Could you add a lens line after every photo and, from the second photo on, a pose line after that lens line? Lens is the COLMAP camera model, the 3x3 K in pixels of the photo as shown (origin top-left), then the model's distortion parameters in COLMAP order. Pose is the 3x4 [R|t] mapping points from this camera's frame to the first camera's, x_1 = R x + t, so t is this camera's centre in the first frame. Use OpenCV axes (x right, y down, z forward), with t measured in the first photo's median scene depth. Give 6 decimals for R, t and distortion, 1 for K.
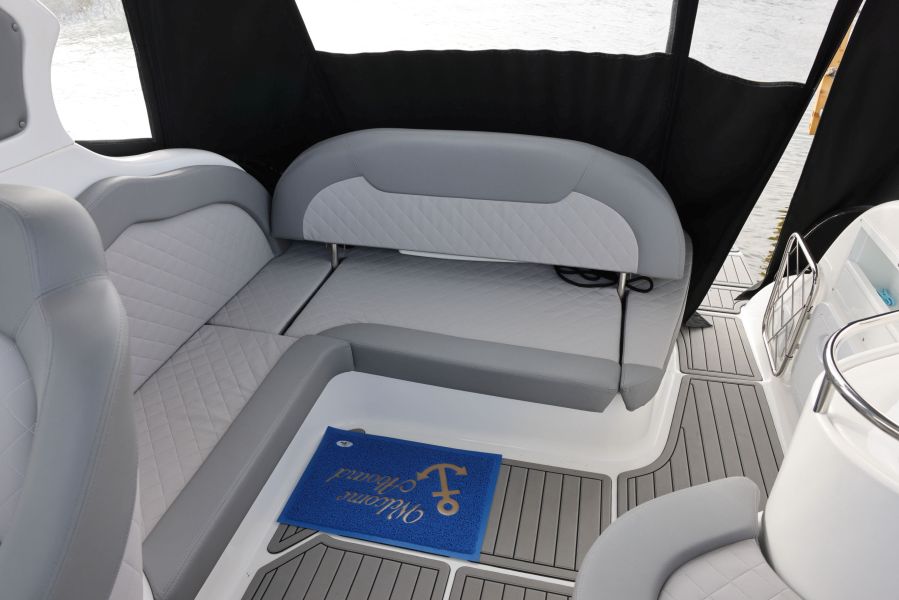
lens RADIAL K [[618.2, 0, 445.5], [0, 618.2, 295.6], [0, 0, 1]] dist [-0.109872, 0.095507]
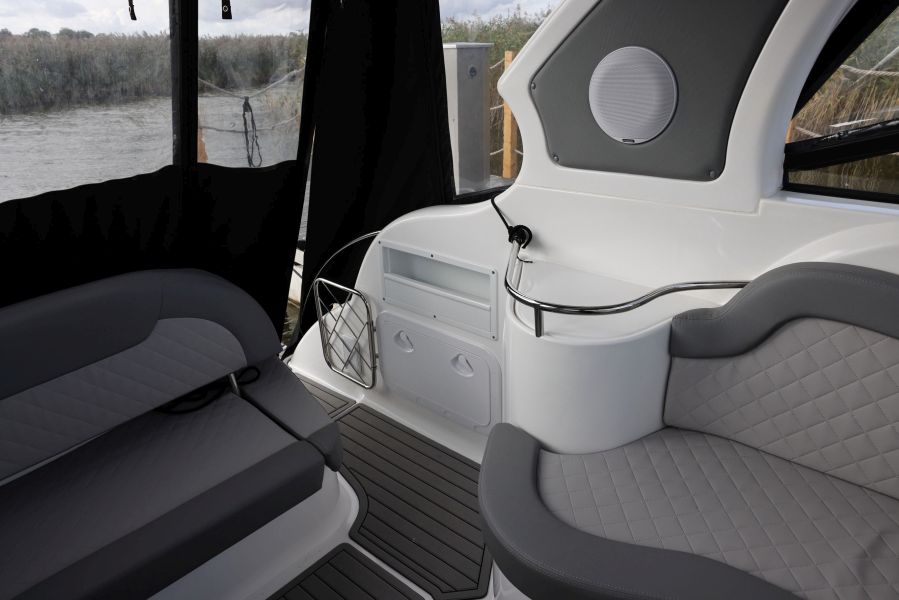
lens RADIAL K [[618.2, 0, 445.5], [0, 618.2, 295.6], [0, 0, 1]] dist [-0.109872, 0.095507]
pose [[0.480468, -0.367816, 0.796155, -0.294326], [0.501576, 0.859928, 0.094585, -0.067343], [-0.719425, 0.353887, 0.597655, 0.114685]]
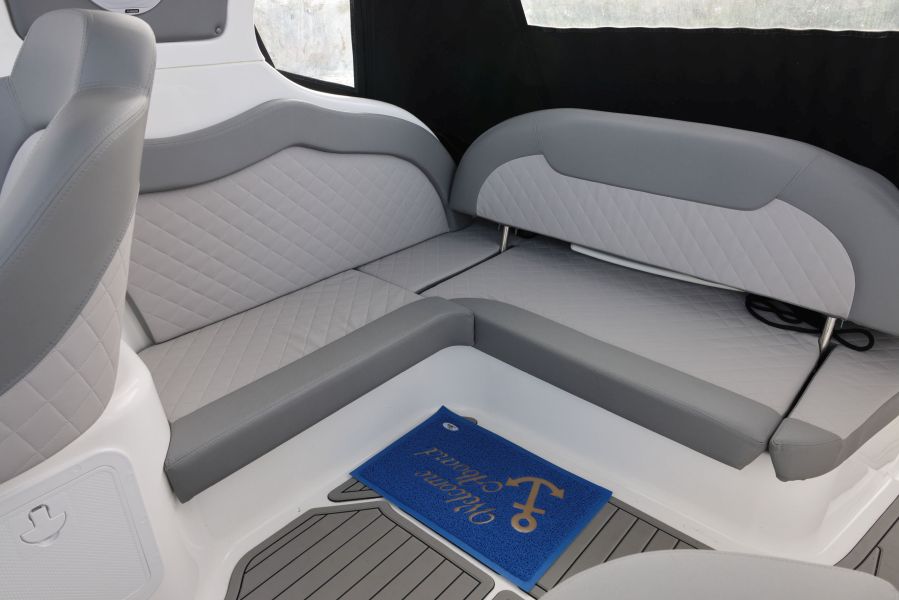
lens RADIAL K [[618.2, 0, 445.5], [0, 618.2, 295.6], [0, 0, 1]] dist [-0.109872, 0.095507]
pose [[0.888101, 0.215049, -0.406239, 0.164264], [-0.252190, 0.966871, -0.039500, 0.090600], [0.384286, 0.137529, 0.912913, 0.126499]]
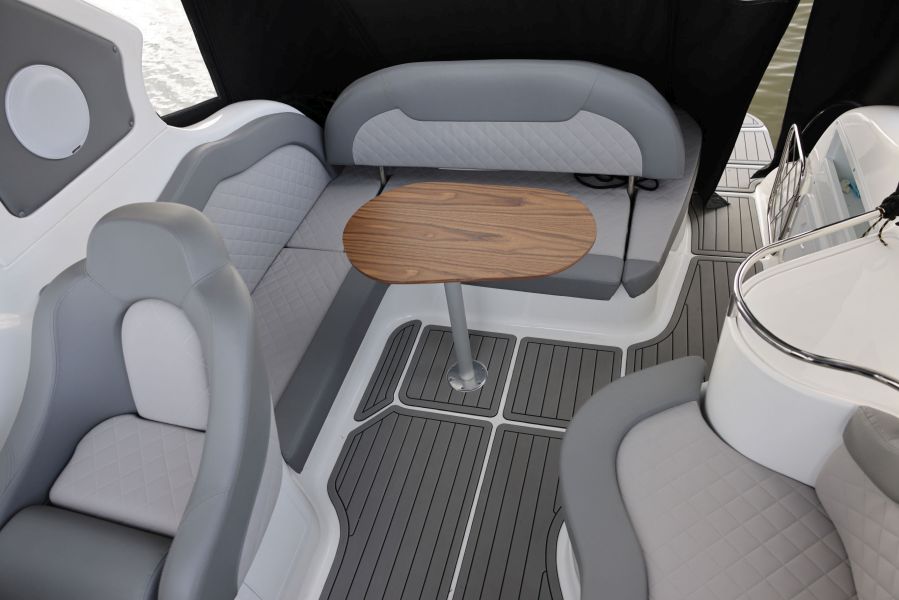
lens RADIAL K [[618.2, 0, 445.5], [0, 618.2, 295.6], [0, 0, 1]] dist [-0.109872, 0.095507]
pose [[0.992276, -0.063703, -0.106445, 0.054337], [0.085962, 0.971755, 0.219781, -0.101703], [0.089438, -0.227234, 0.969725, -0.190836]]
